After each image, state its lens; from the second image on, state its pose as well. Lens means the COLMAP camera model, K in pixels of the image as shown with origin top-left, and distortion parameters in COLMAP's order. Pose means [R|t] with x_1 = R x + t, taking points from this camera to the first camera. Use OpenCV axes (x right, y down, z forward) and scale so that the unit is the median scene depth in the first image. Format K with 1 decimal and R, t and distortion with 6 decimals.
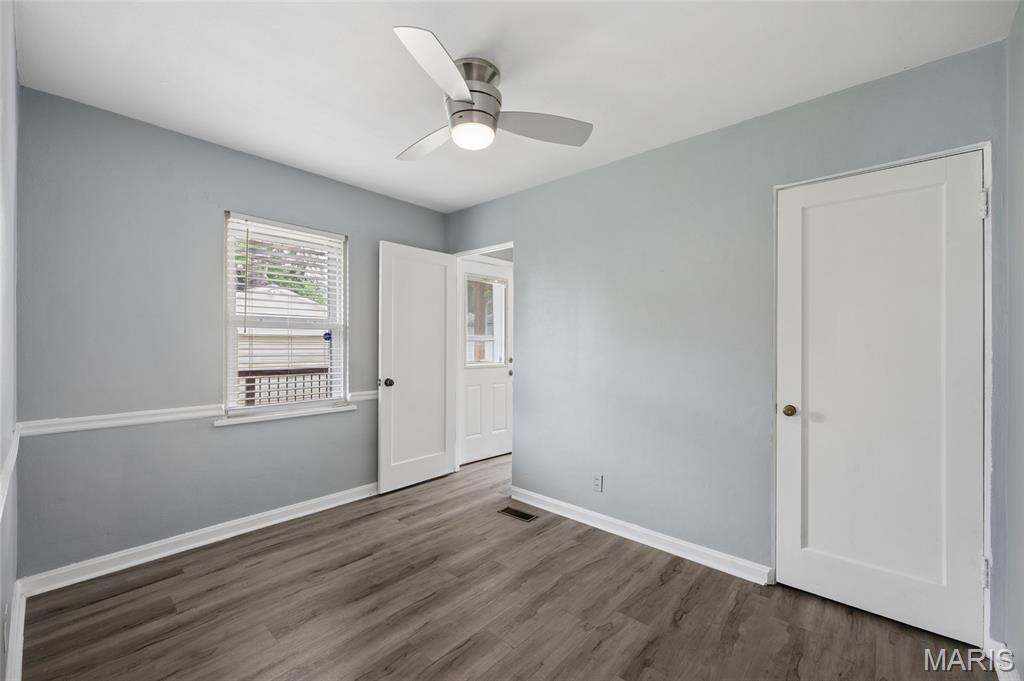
lens RADIAL K [[418.2, 0, 510.1], [0, 418.2, 343.2], [0, 0, 1]] dist [0.003568, -0.000032]
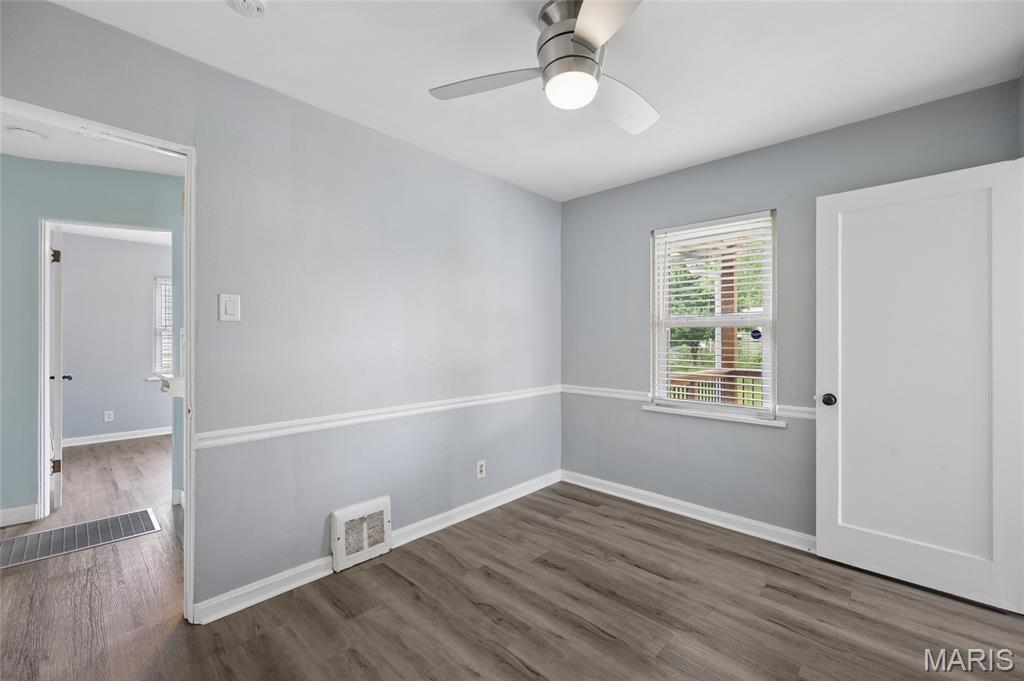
lens RADIAL K [[418.2, 0, 511.5], [0, 418.2, 340.7], [0, 0, 1]] dist [0.003568, -0.000032]
pose [[-0.023634, -0.003668, -0.999714, 0.517287], [-0.005251, 0.999980, -0.003544, 0.003133], [0.999707, 0.005166, -0.023653, 0.625963]]
